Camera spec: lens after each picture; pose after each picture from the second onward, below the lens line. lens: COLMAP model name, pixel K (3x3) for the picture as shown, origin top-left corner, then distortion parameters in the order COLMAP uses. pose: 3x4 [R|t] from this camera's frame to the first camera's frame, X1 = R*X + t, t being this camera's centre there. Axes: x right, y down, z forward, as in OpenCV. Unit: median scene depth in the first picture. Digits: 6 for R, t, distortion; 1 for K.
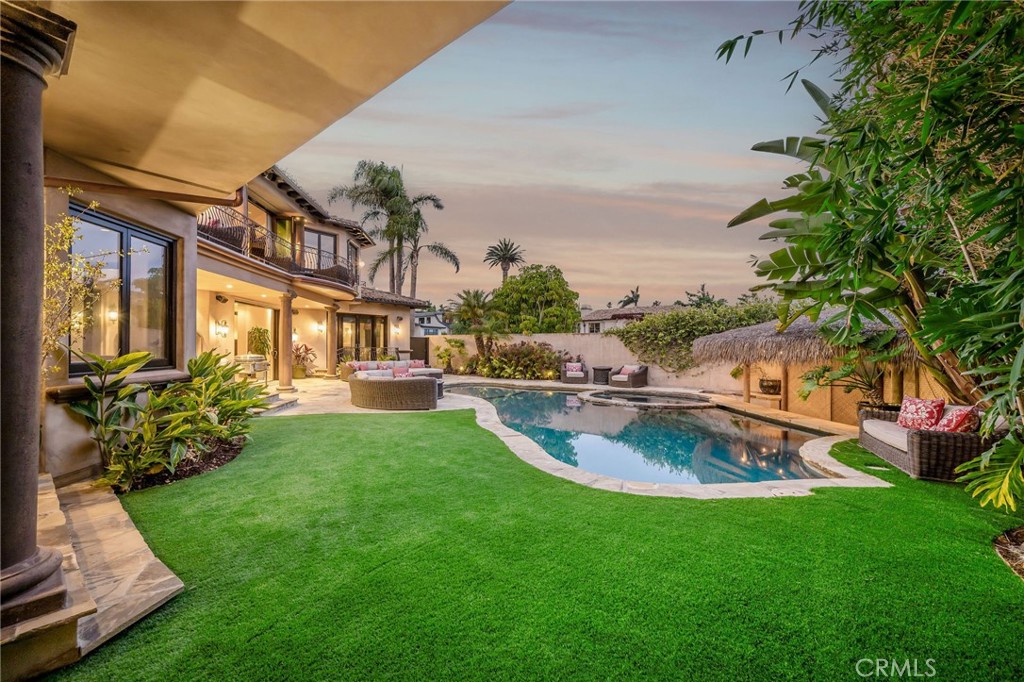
lens RADIAL K [[401.8, 0, 513.2], [0, 401.8, 344.0], [0, 0, 1]] dist [0.000075, 0.000473]
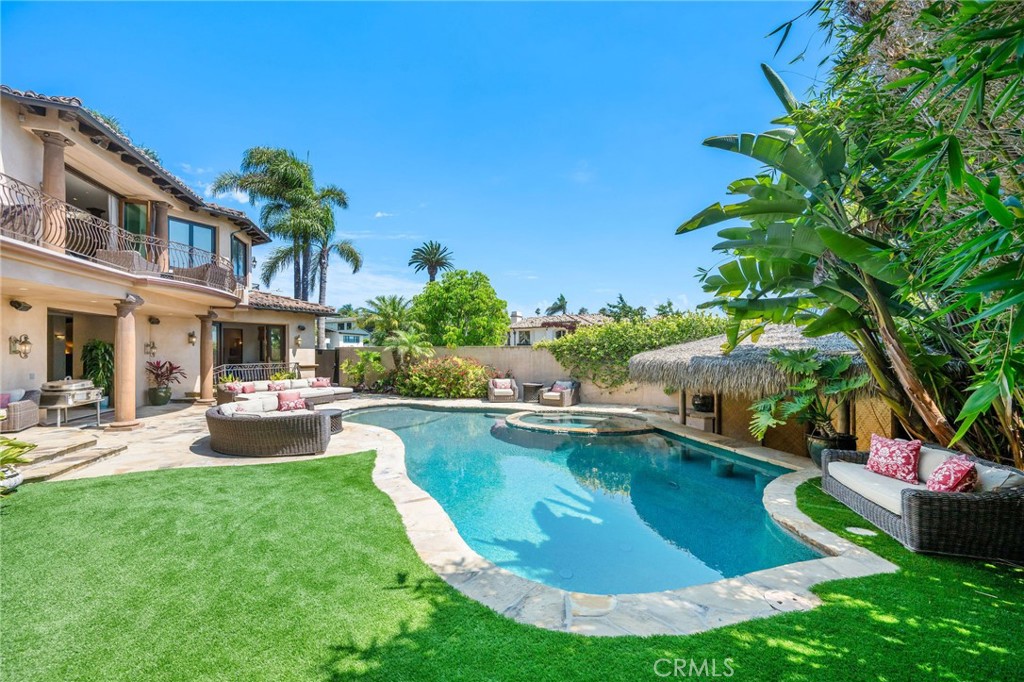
lens RADIAL K [[401.8, 0, 513.4], [0, 401.8, 347.7], [0, 0, 1]] dist [0.000075, 0.000473]
pose [[0.985341, -0.003502, 0.170559, 0.029983], [0.004168, 0.999985, -0.003548, -0.031381], [-0.170544, 0.004207, 0.985341, 0.142054]]
